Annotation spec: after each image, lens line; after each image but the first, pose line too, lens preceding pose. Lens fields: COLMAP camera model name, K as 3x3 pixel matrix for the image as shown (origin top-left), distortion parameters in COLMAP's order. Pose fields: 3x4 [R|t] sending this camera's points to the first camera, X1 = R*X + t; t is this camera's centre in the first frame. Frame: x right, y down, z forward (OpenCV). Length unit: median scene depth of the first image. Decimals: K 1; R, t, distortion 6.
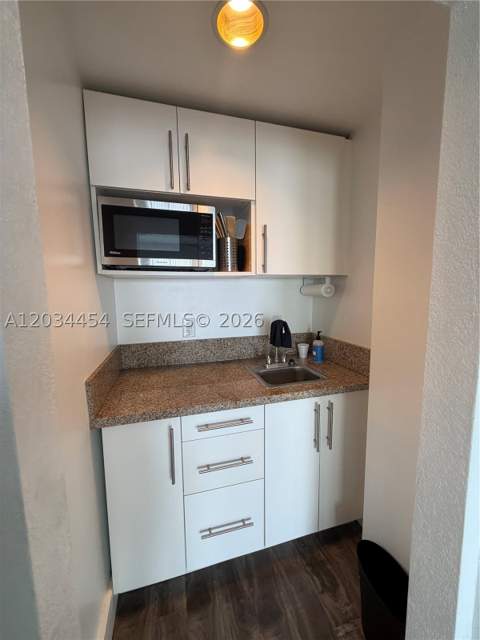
lens RADIAL K [[254.5, 0, 239.8], [0, 254.5, 316.6], [0, 0, 1]] dist [0.000034, 0.000048]
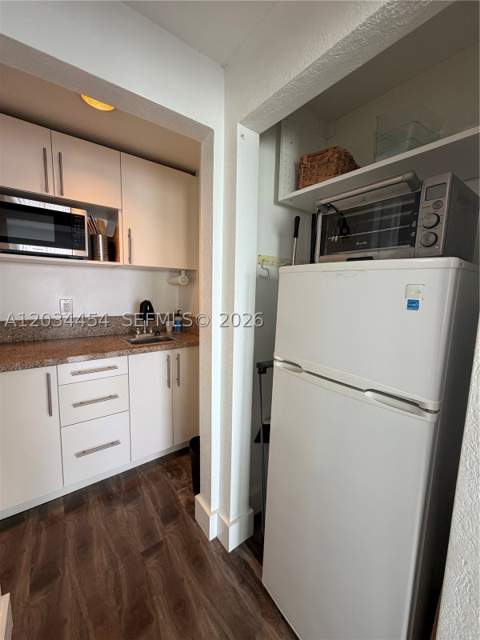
lens RADIAL K [[254.5, 0, 239.8], [0, 254.5, 316.6], [0, 0, 1]] dist [0.000034, 0.000048]
pose [[0.928356, -0.008444, 0.371595, 0.141830], [0.006033, 0.999953, 0.007649, 0.110659], [-0.371642, -0.004859, 0.928363, -0.511138]]
